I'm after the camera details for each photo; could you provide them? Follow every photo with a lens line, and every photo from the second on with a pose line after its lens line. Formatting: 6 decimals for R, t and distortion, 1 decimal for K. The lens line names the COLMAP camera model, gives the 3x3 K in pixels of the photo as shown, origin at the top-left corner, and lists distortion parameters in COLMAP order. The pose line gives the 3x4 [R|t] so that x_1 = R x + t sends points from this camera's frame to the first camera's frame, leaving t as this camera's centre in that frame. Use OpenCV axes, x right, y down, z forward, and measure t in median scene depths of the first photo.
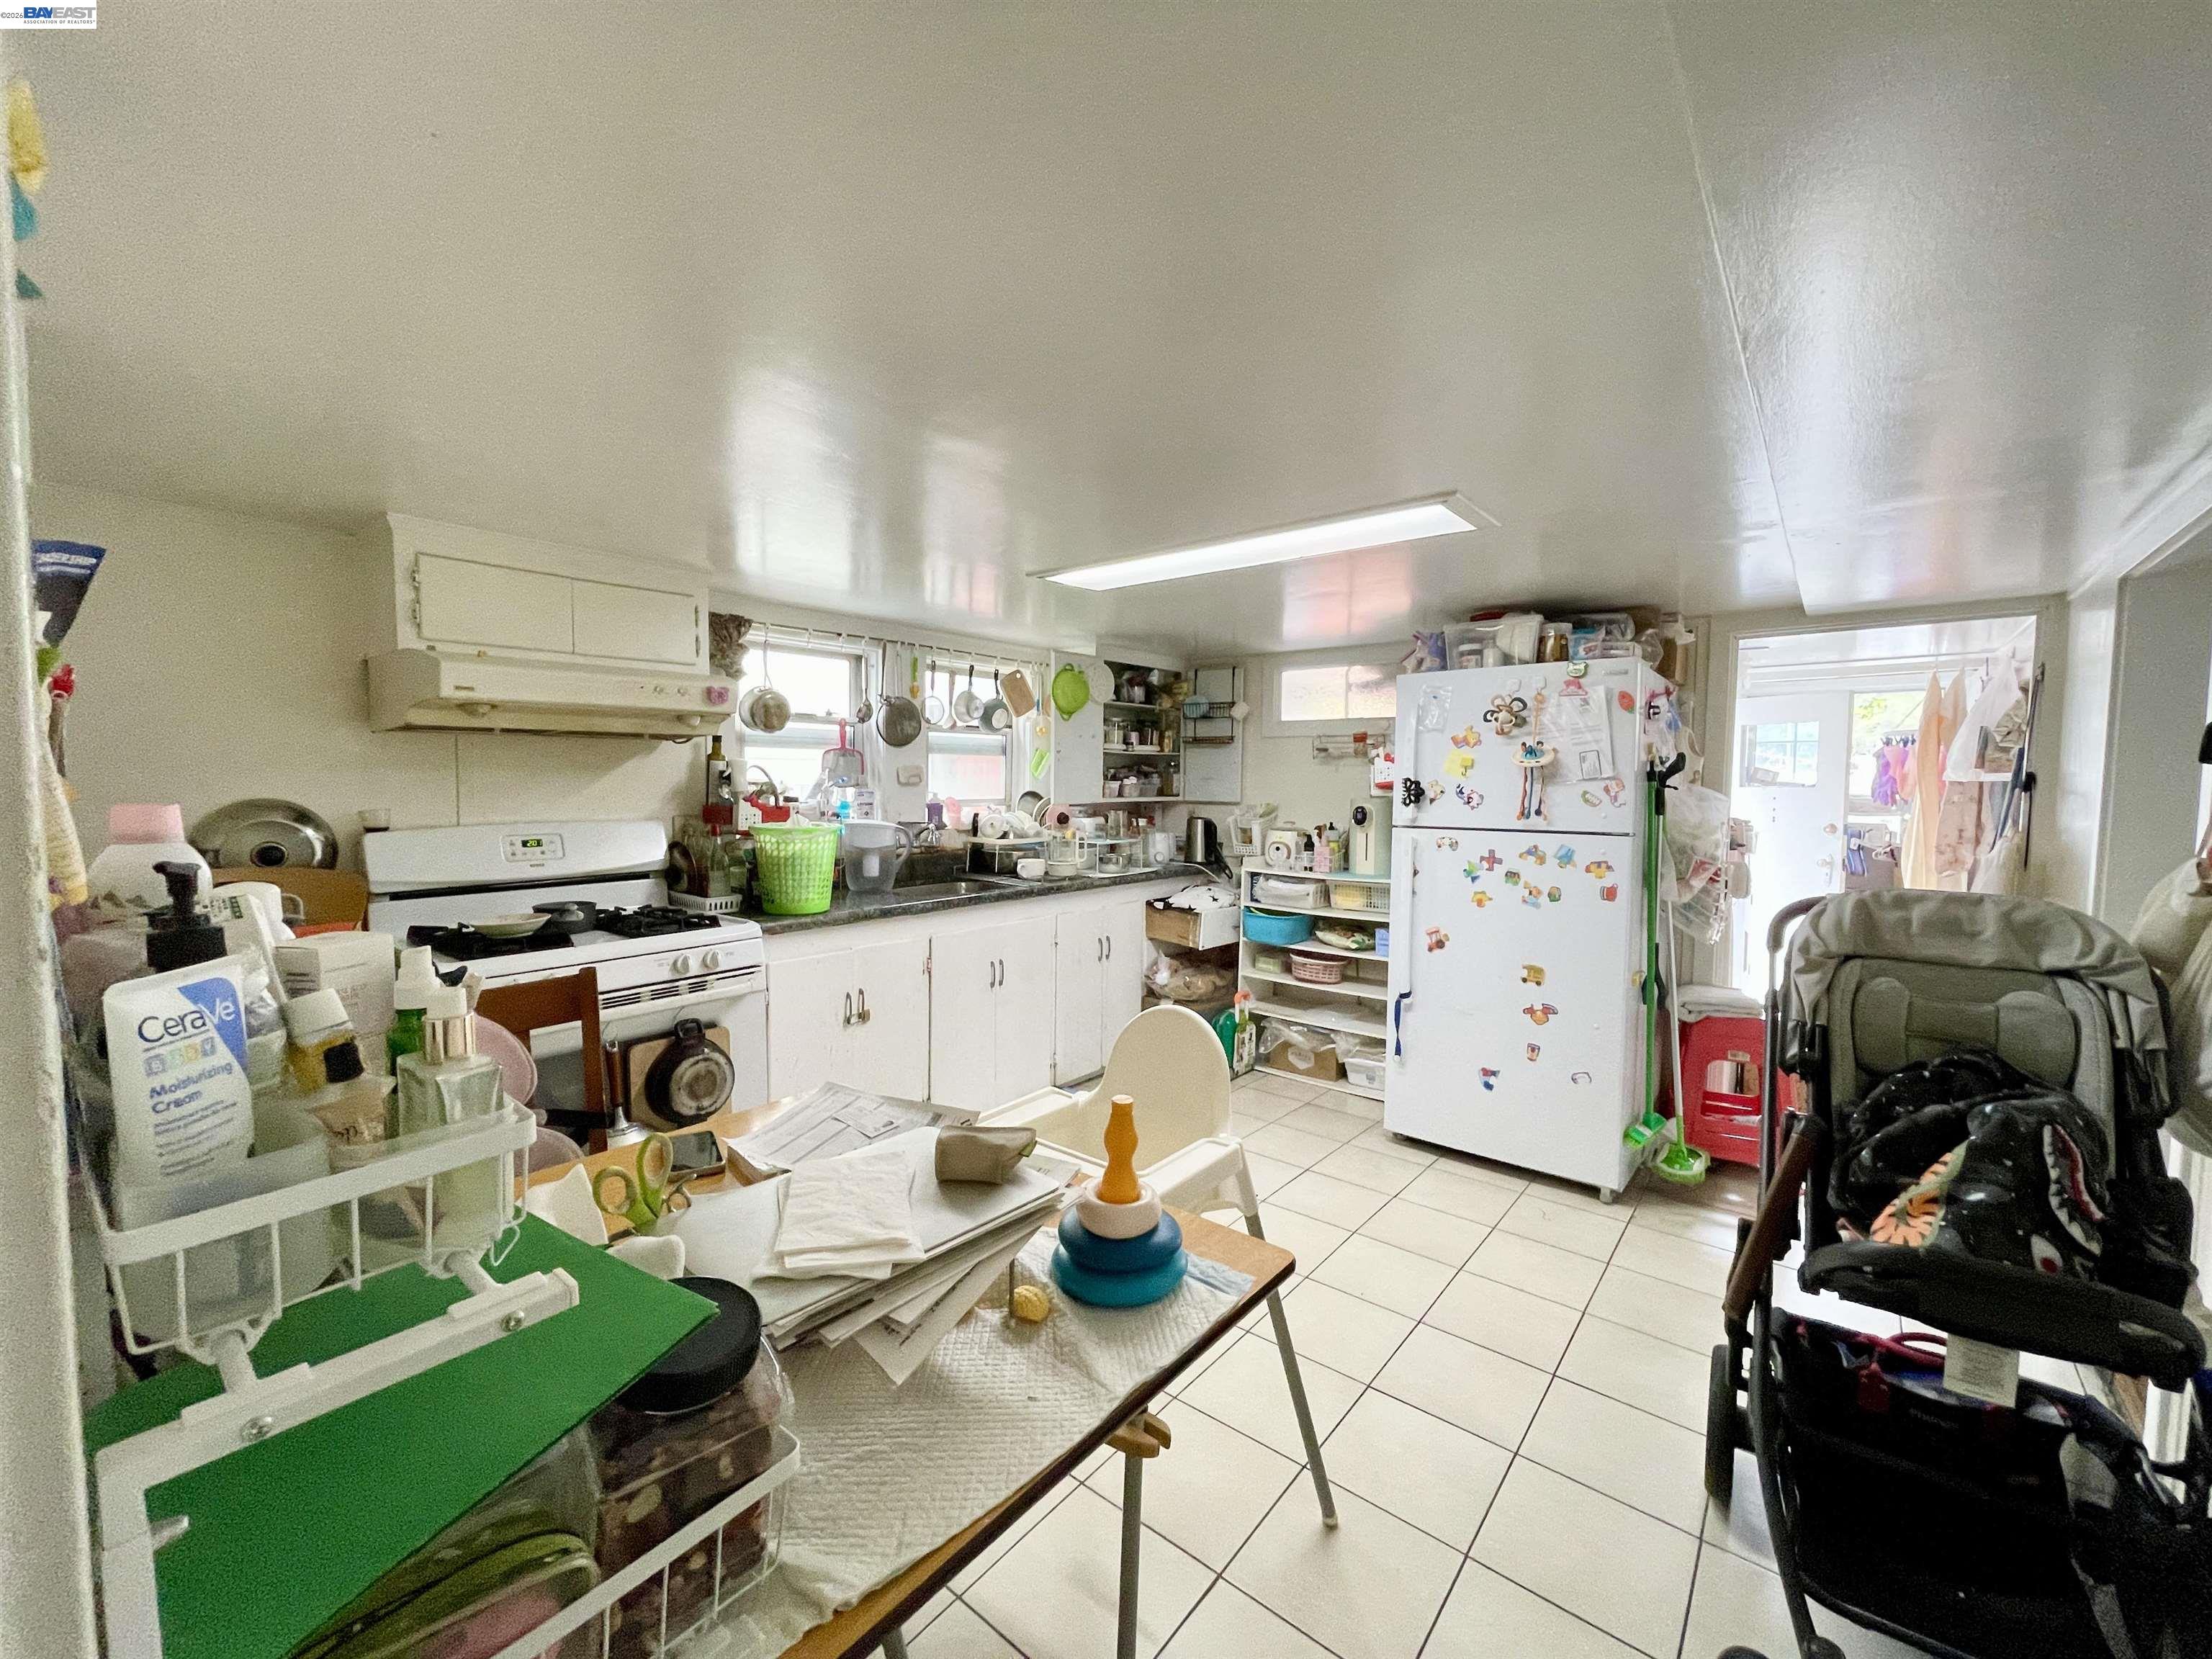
lens RADIAL K [[888.3, 0, 1106.0], [0, 888.3, 829.5], [0, 0, 1]] dist [0.001988, 0.000122]
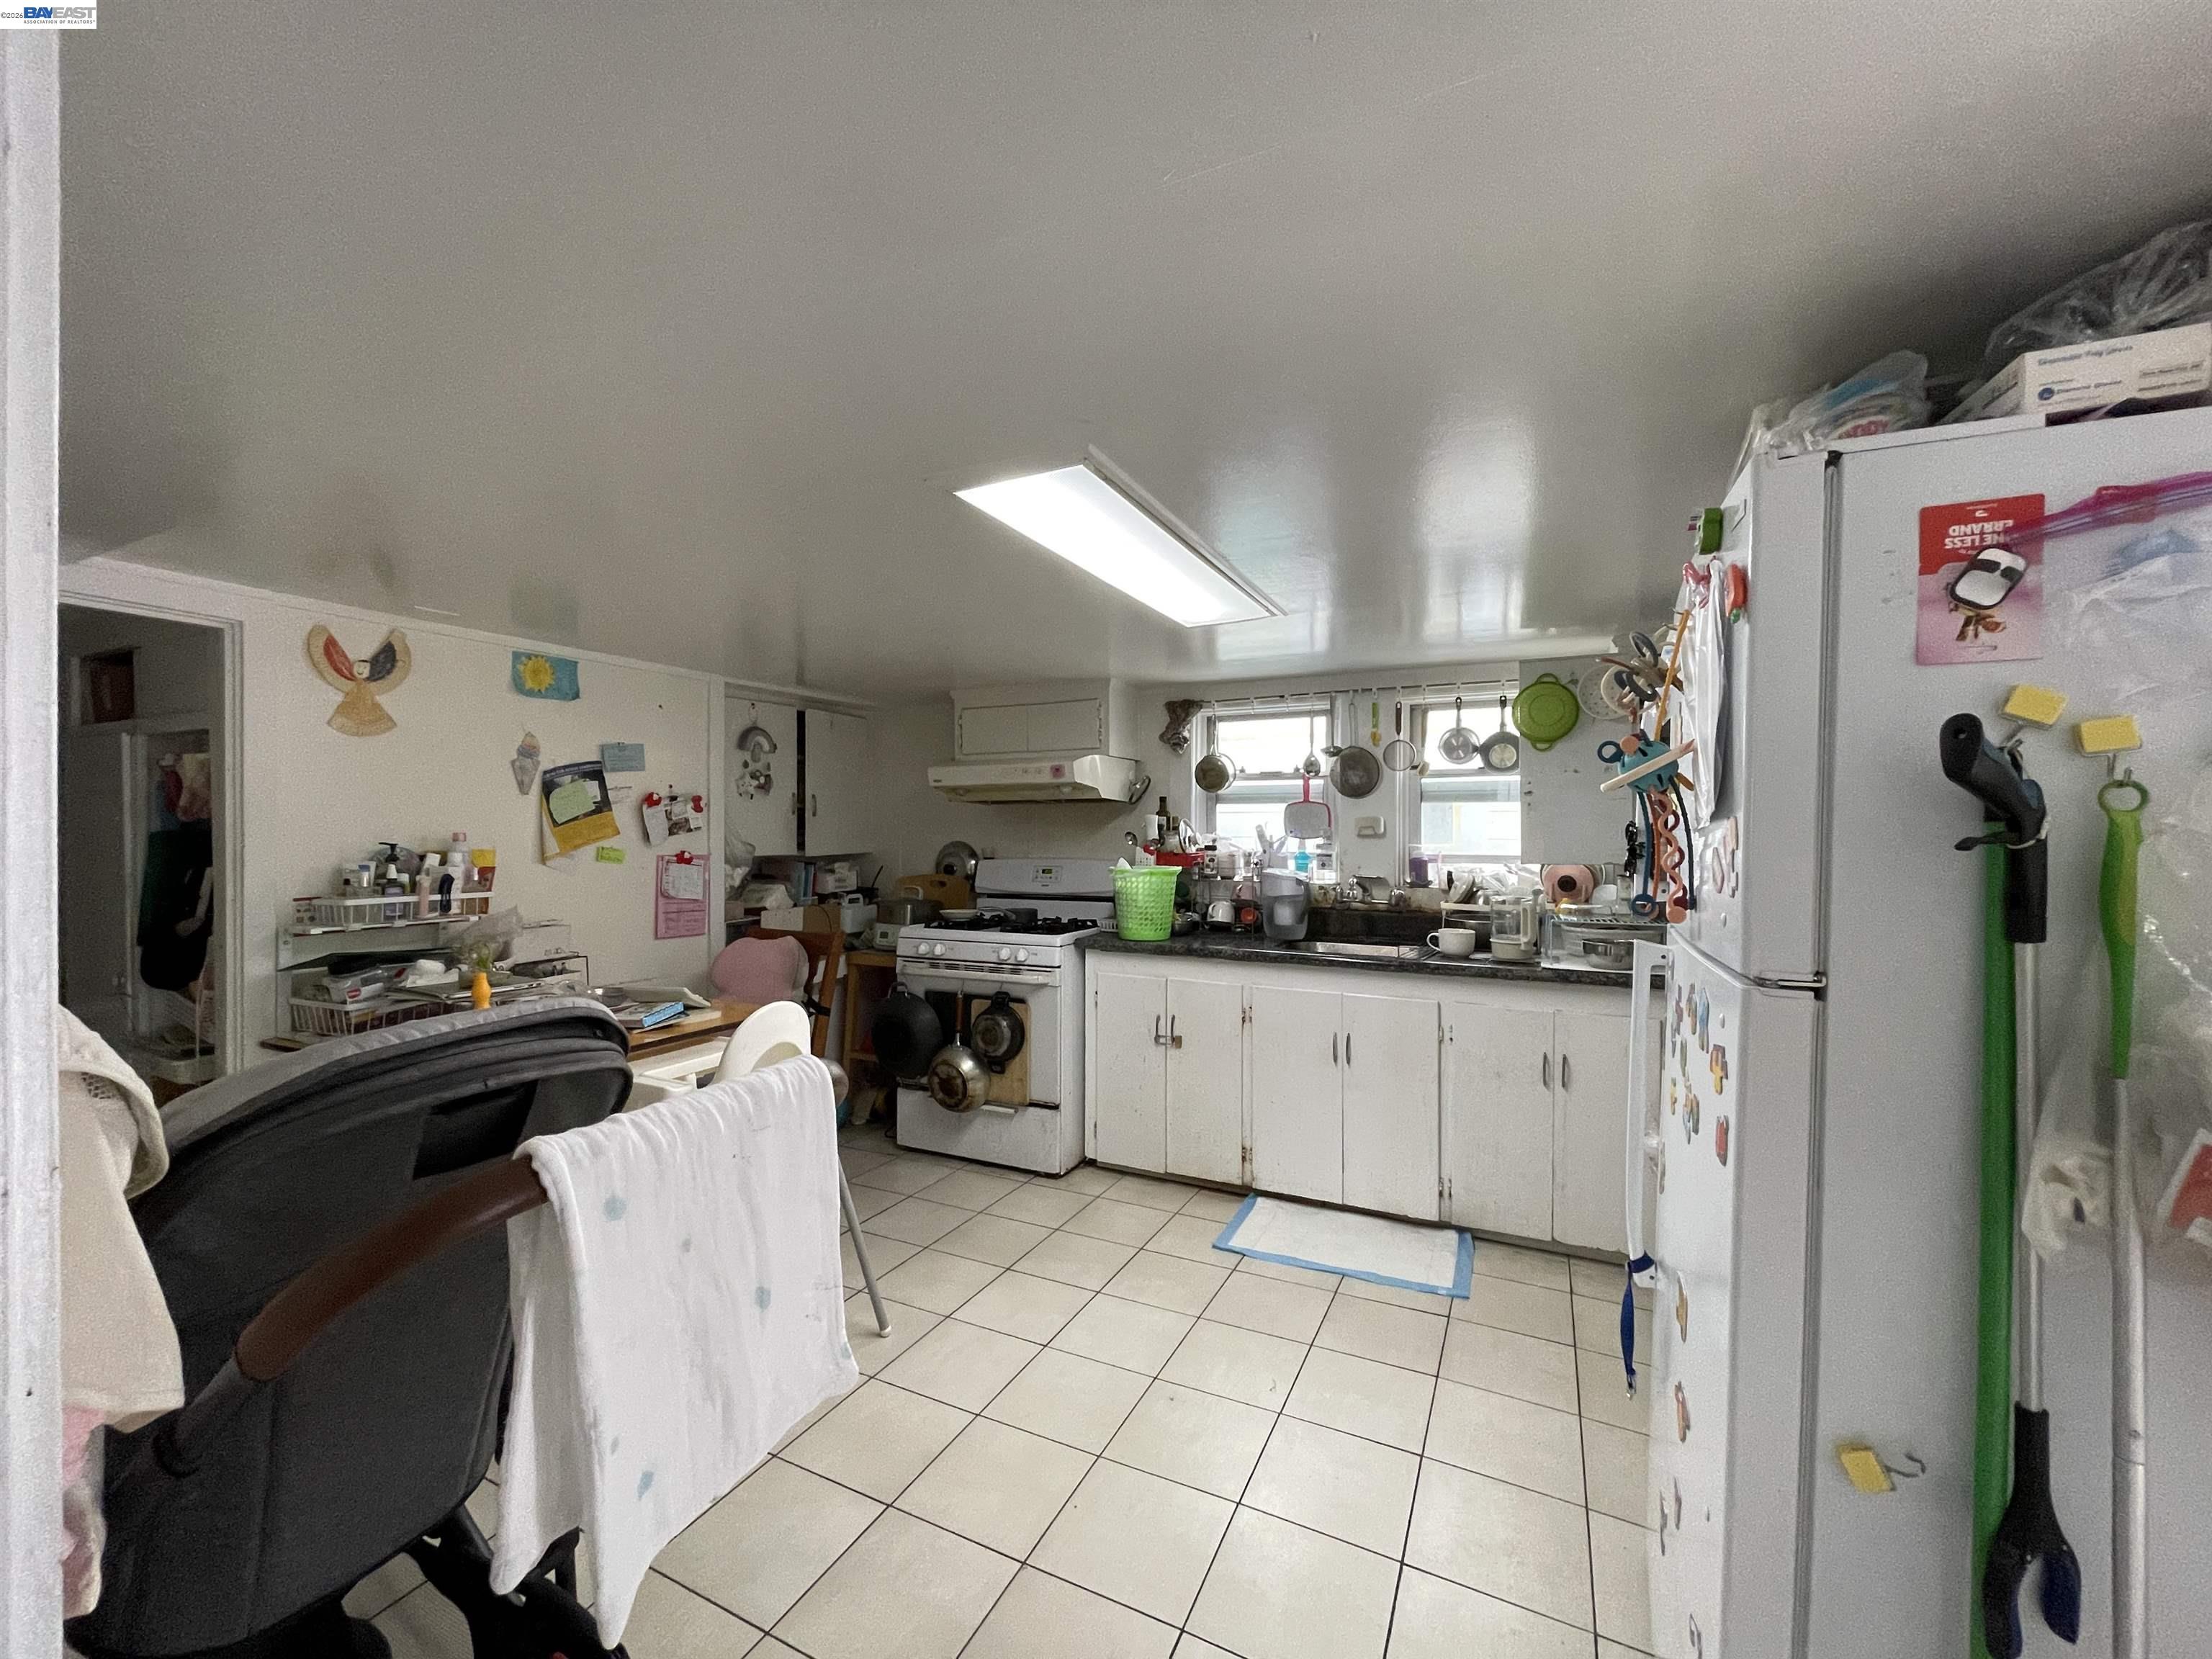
lens RADIAL K [[888.3, 0, 1106.0], [0, 888.3, 829.5], [0, 0, 1]] dist [0.001988, 0.000122]
pose [[0.225565, -0.012646, -0.974146, 0.731590], [-0.060521, 0.997803, -0.026967, -0.018014], [0.972346, 0.065039, 0.224304, 0.592796]]
